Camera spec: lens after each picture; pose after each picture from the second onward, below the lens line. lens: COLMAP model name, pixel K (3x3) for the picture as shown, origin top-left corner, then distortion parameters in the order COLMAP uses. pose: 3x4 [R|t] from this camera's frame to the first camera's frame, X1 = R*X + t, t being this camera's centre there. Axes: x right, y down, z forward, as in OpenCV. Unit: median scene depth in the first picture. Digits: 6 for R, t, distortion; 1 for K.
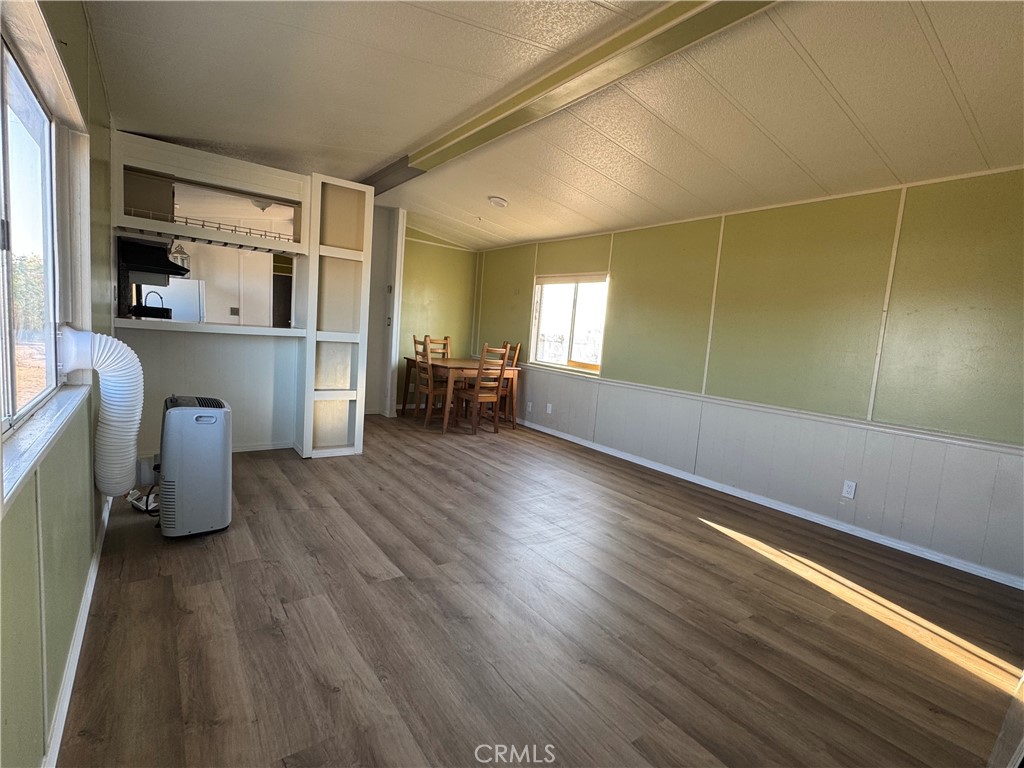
lens RADIAL K [[483.9, 0, 511.7], [0, 483.9, 385.7], [0, 0, 1]] dist [-0.004370, 0.000259]
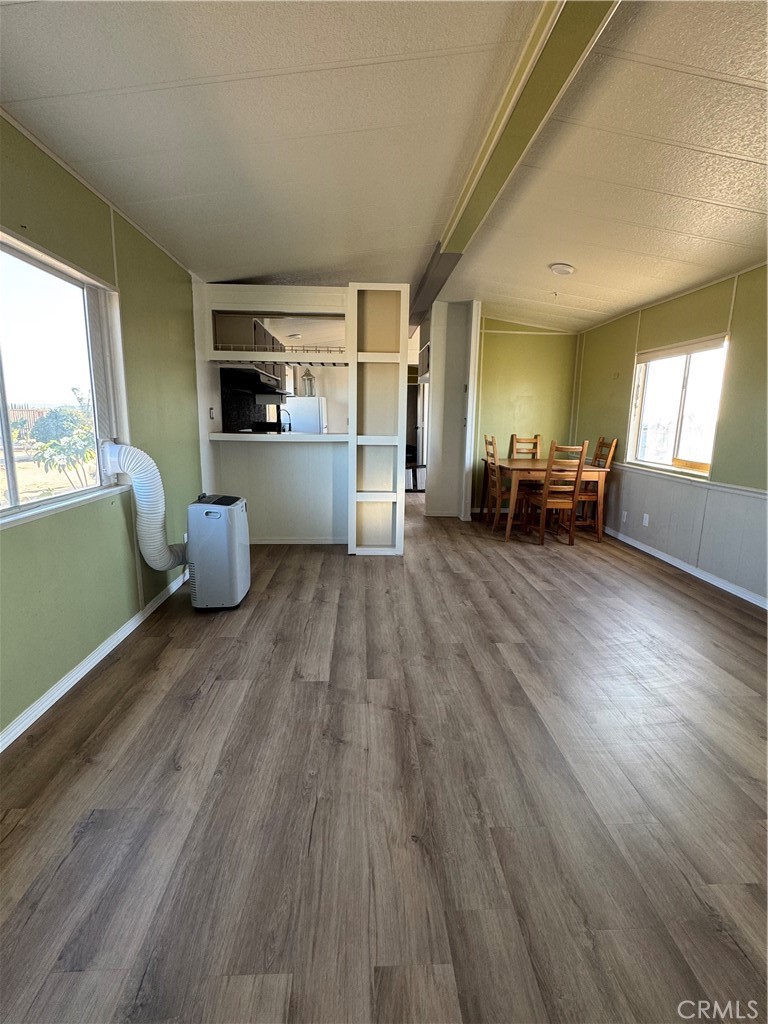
lens RADIAL K [[483.9, 0, 382.4], [0, 483.9, 512.1], [0, 0, 1]] dist [-0.004370, 0.000259]
pose [[0.829979, 0.039457, -0.556398, 0.217001], [-0.012029, 0.998529, 0.052867, -0.002681], [0.557666, -0.037186, 0.829232, 0.137496]]
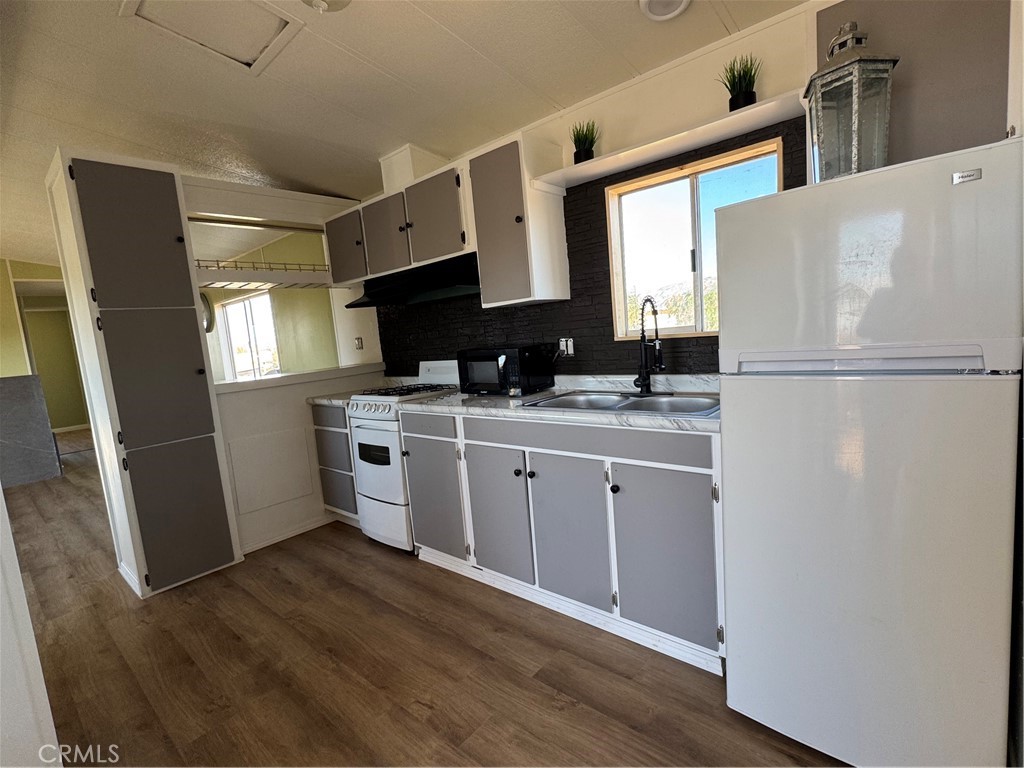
lens RADIAL K [[483.9, 0, 512.9], [0, 483.9, 386.4], [0, 0, 1]] dist [-0.004370, 0.000259]
pose [[-0.975018, 0.033773, -0.219545, -0.716632], [-0.012304, 0.978645, 0.205190, -0.261665], [0.221786, 0.202765, -0.953781, 1.733047]]
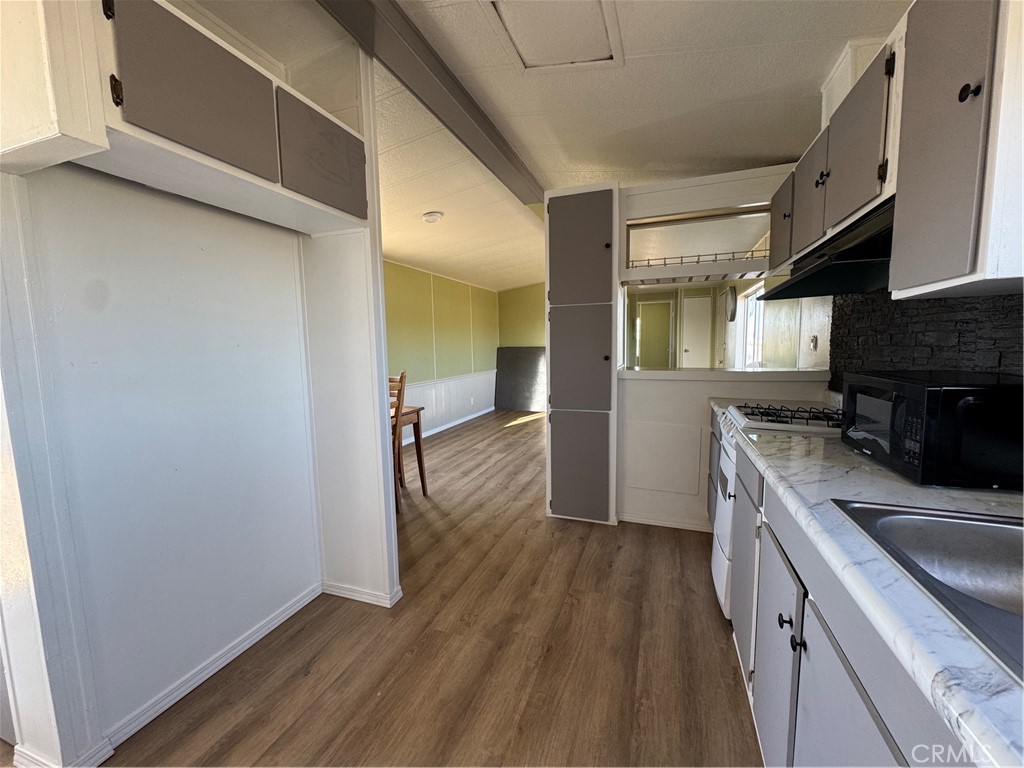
lens RADIAL K [[409.9, 0, 511.5], [0, 409.9, 384.8], [0, 0, 1]] dist [-0.005429, 0.001121]
pose [[-0.551110, -0.148556, 0.821102, -0.902872], [0.065664, 0.973252, 0.220156, -0.254538], [-0.831845, 0.175247, -0.526614, 1.498892]]
